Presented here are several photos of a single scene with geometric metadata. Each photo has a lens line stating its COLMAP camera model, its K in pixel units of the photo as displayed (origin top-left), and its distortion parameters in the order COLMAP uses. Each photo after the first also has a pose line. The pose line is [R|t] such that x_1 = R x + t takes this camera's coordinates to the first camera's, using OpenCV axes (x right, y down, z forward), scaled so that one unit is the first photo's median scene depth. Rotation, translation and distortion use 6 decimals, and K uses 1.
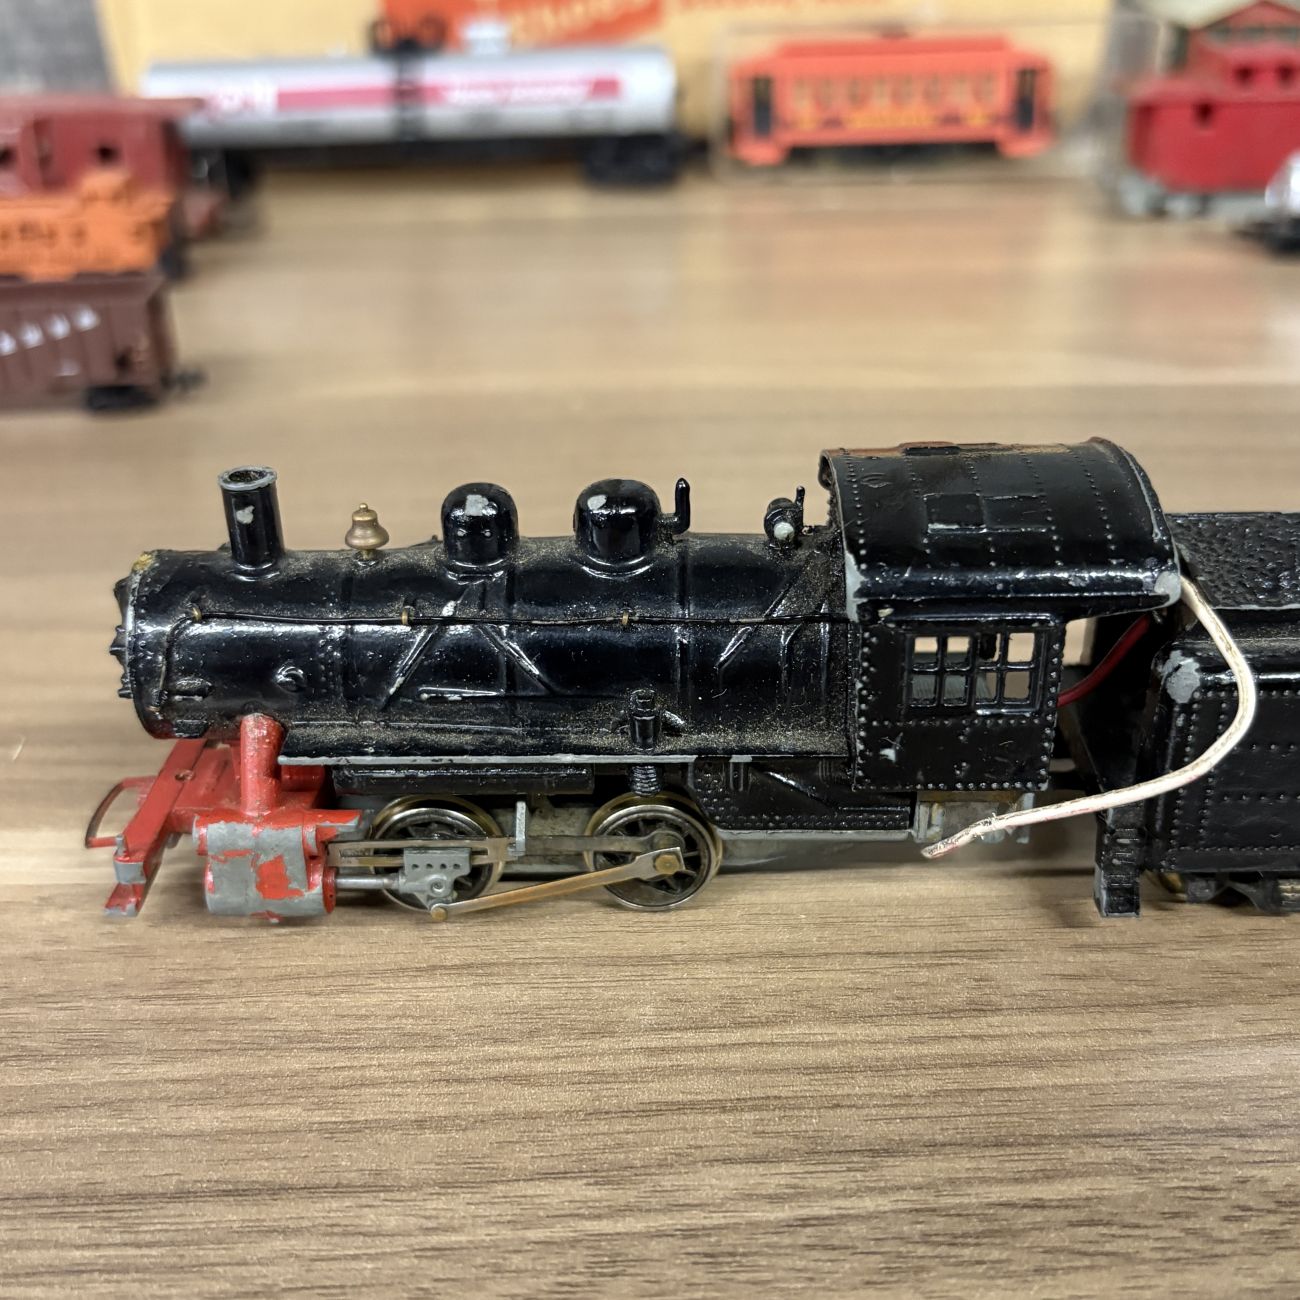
lens RADIAL K [[1598.3, 0, 624.4], [0, 1598.3, 649.2], [0, 0, 1]] dist [0.172650, -0.827400]
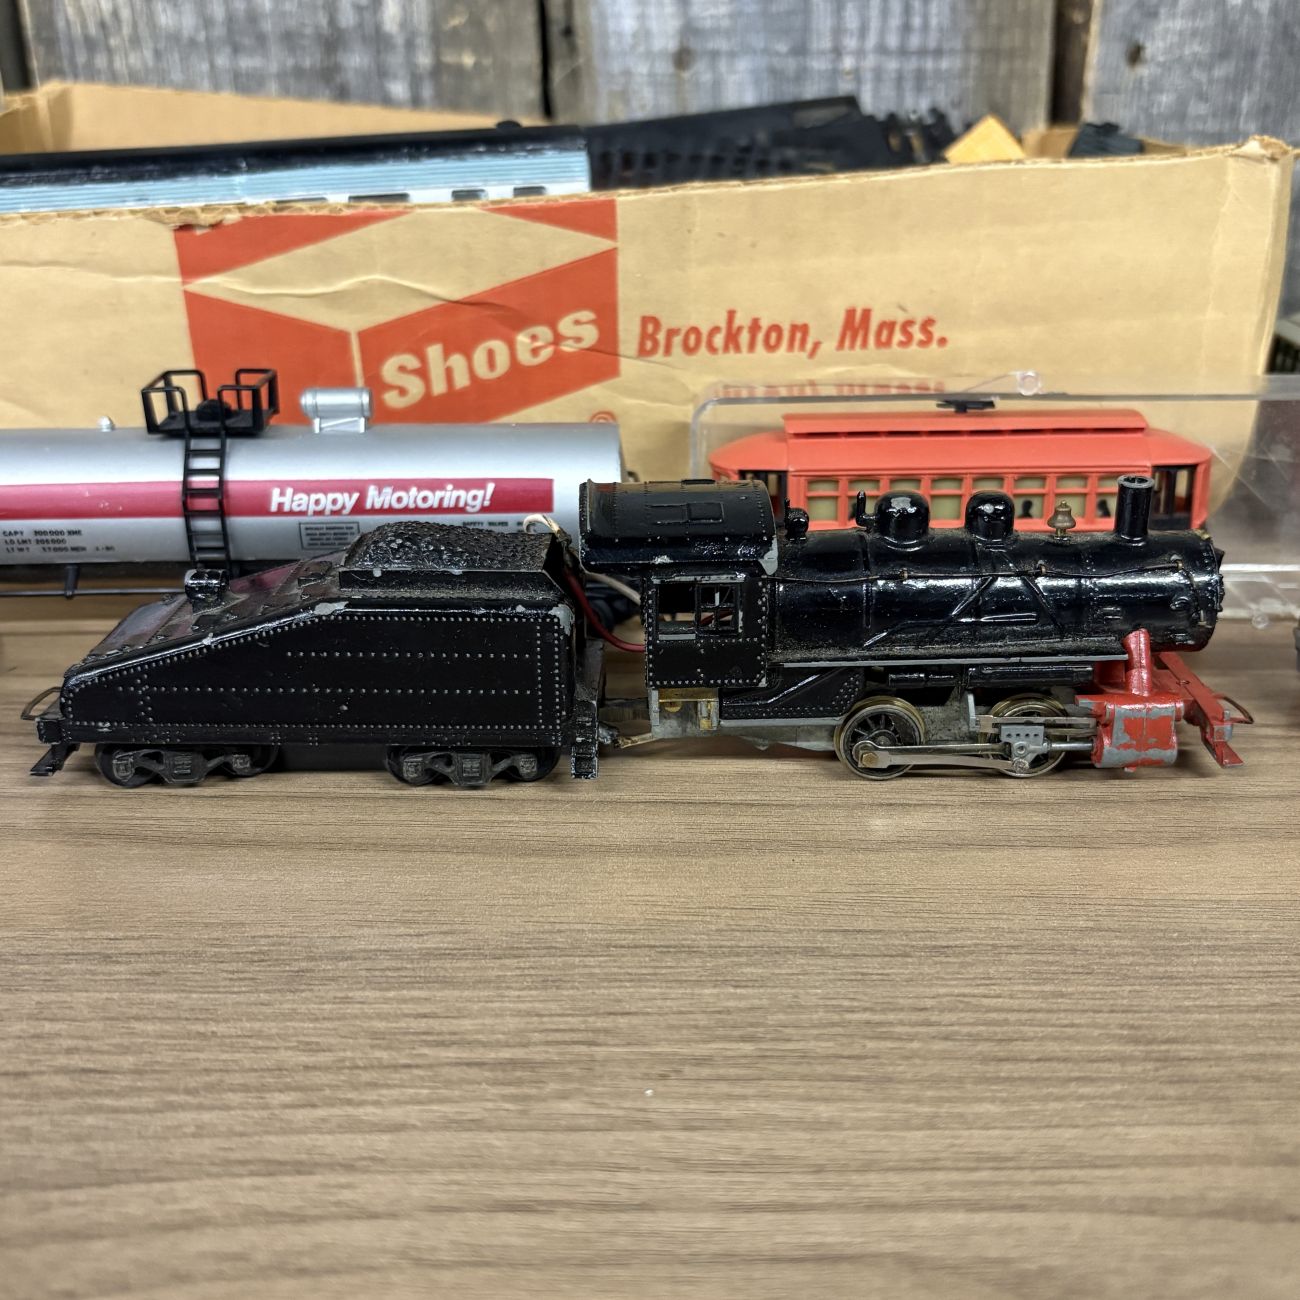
lens RADIAL K [[1579.9, 0, 650.0], [0, 1579.9, 650.0], [0, 0, 1]] dist [0.065732, -0.300581]
pose [[0.999320, 0.017466, 0.032472, 0.058986], [-0.014421, 0.995679, -0.091737, -0.676829], [-0.033934, 0.091206, 0.995254, 1.109136]]
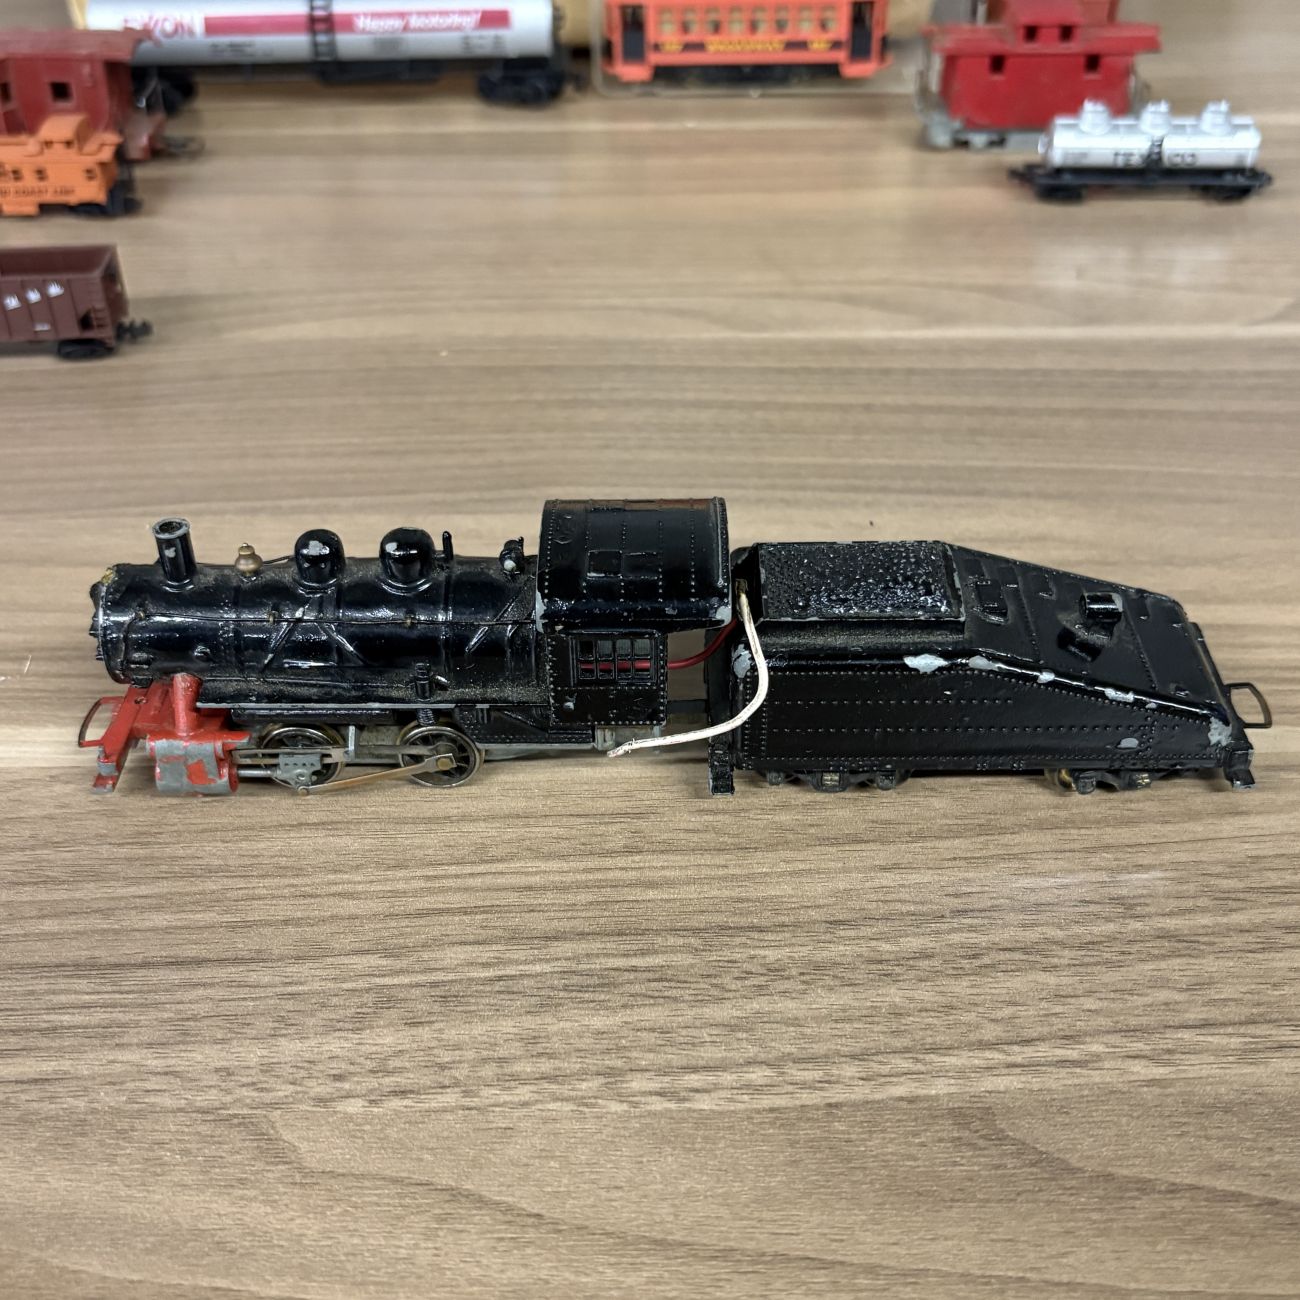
lens RADIAL K [[1579.9, 0, 650.0], [0, 1579.9, 650.0], [0, 0, 1]] dist [0.065732, -0.300581]
pose [[0.999429, 0.003561, 0.033597, 0.186399], [-0.008791, 0.987586, 0.156833, -0.238537], [-0.032621, -0.157039, 0.987054, -0.579495]]
